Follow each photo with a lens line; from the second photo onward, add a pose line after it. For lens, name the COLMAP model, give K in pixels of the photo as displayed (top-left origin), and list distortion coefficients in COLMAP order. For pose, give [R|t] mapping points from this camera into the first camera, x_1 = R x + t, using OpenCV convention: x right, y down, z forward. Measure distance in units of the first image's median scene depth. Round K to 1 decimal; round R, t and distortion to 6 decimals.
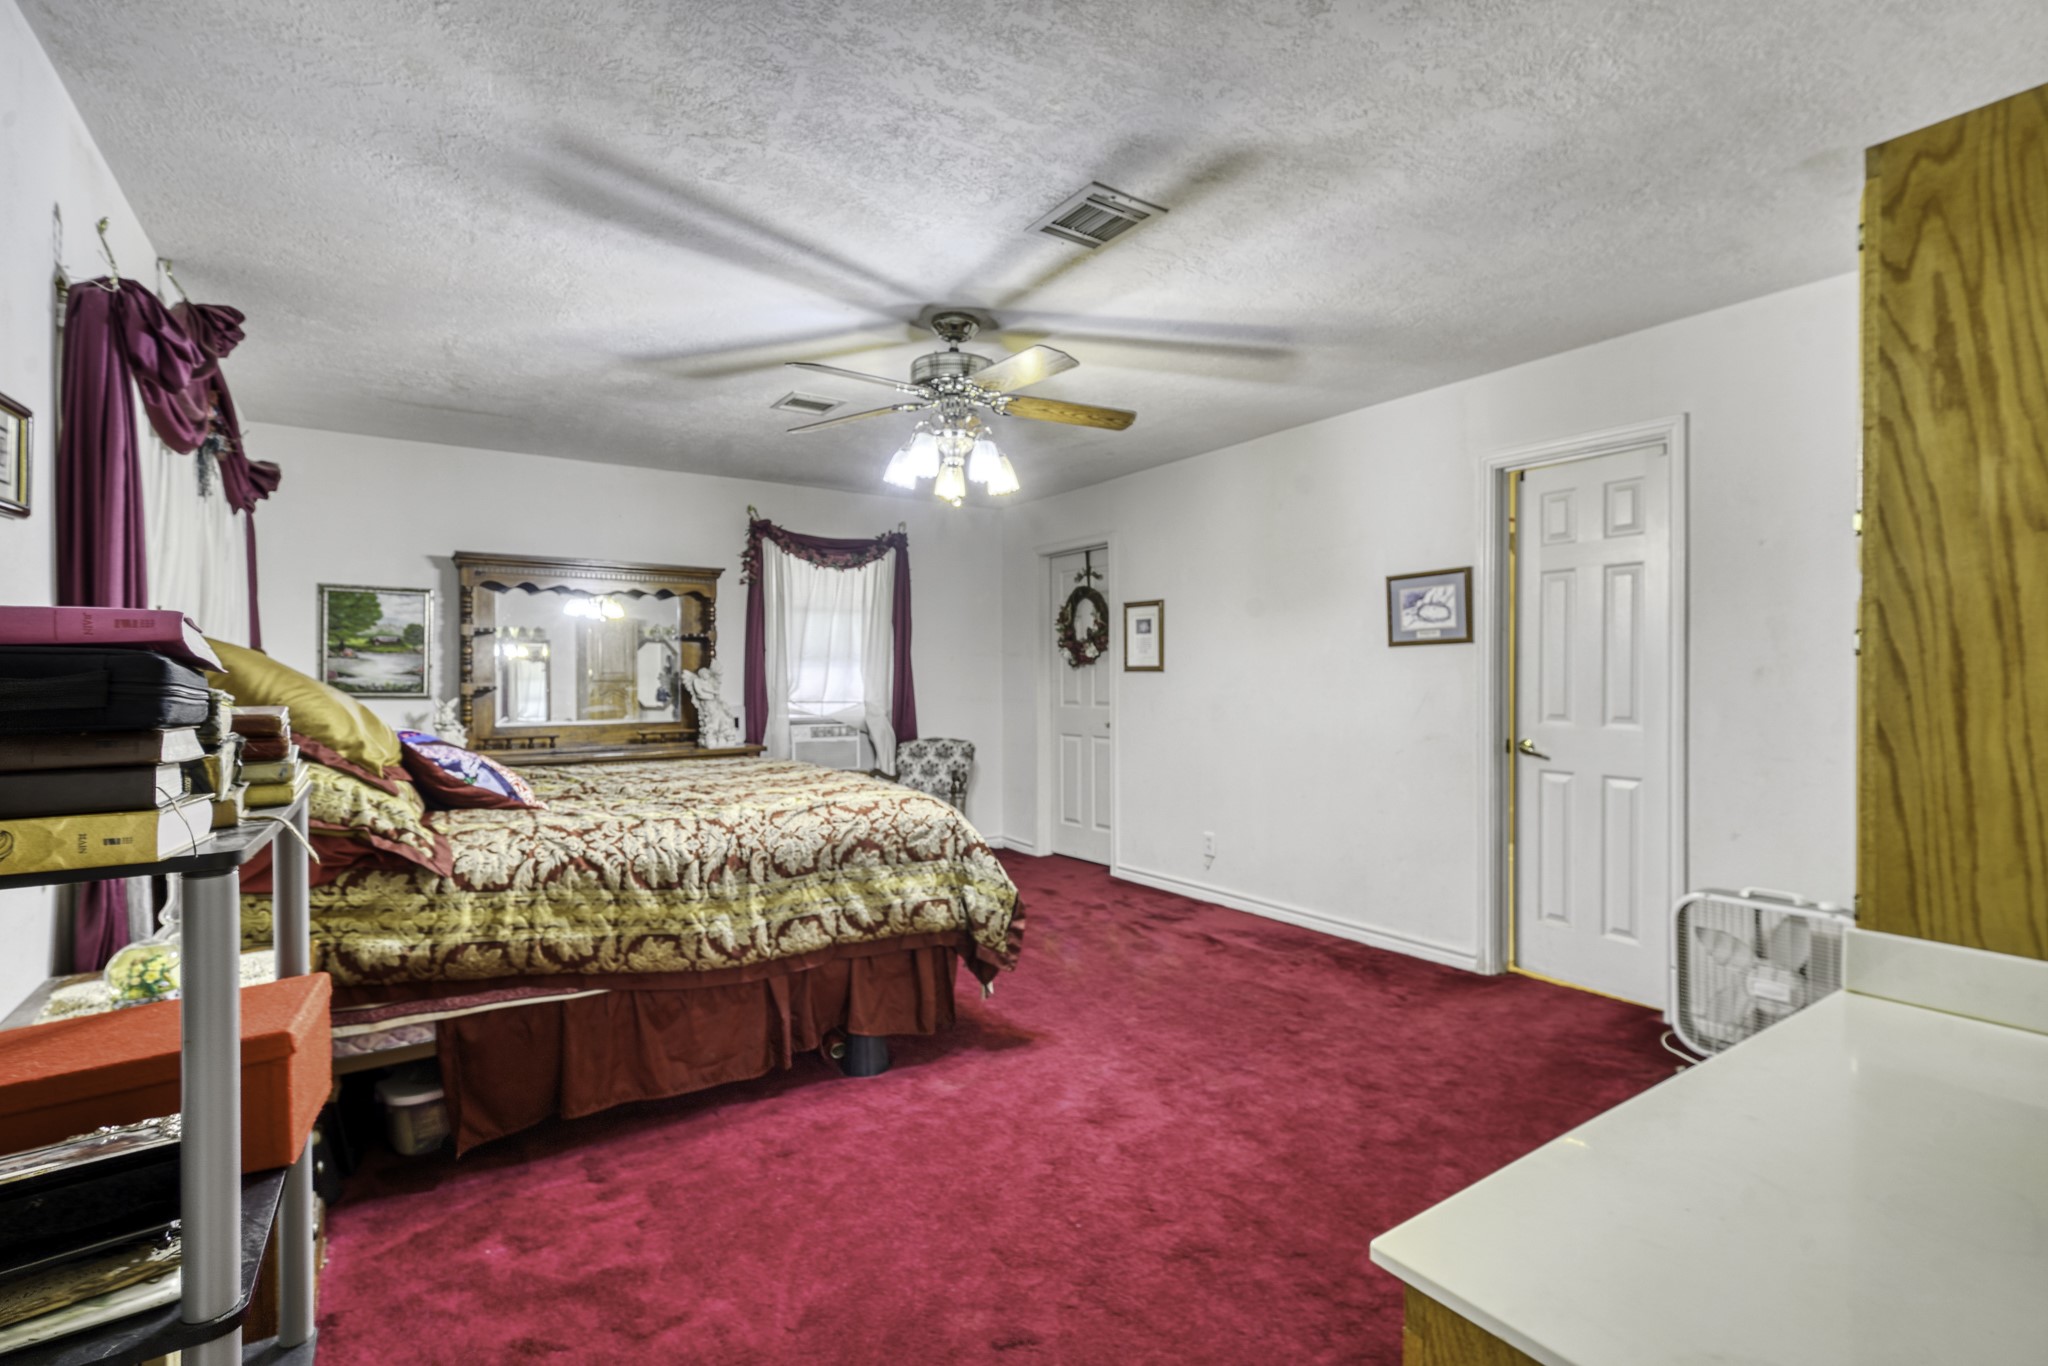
lens RADIAL K [[899.3, 0, 1024.0], [0, 899.3, 683.0], [0, 0, 1]] dist [0.000822, 0.000106]
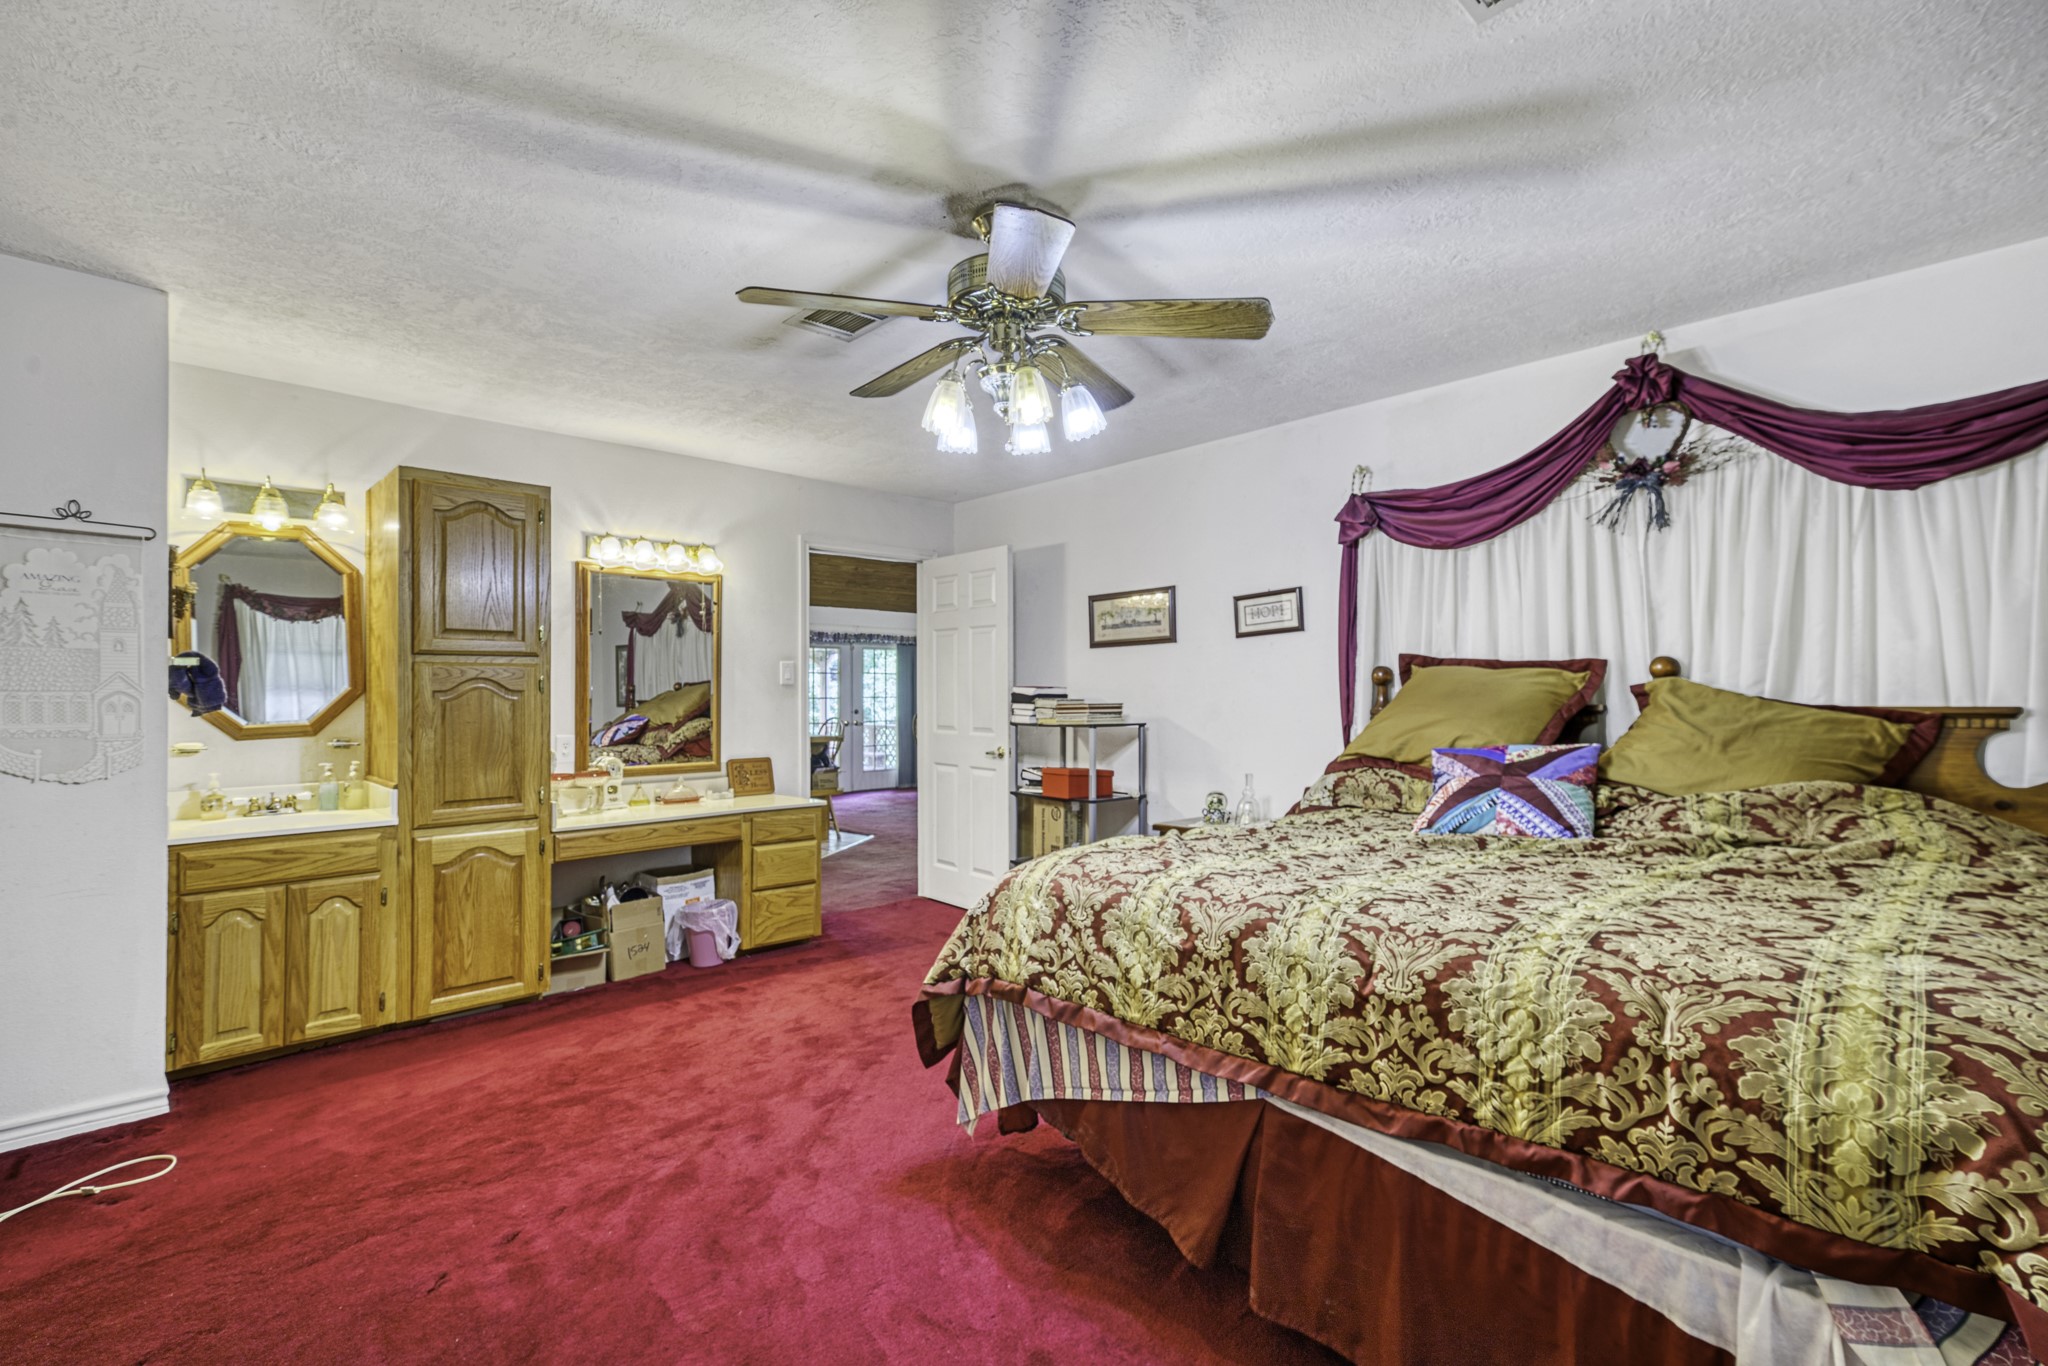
lens RADIAL K [[952.7, 0, 1024.0], [0, 952.7, 683.0], [0, 0, 1]] dist [0.001001, 0.000595]
pose [[-0.986501, 0.001007, -0.163753, 0.035844], [0.002771, 0.999941, -0.010544, -0.009175], [0.163733, -0.010856, -0.986445, 1.725790]]
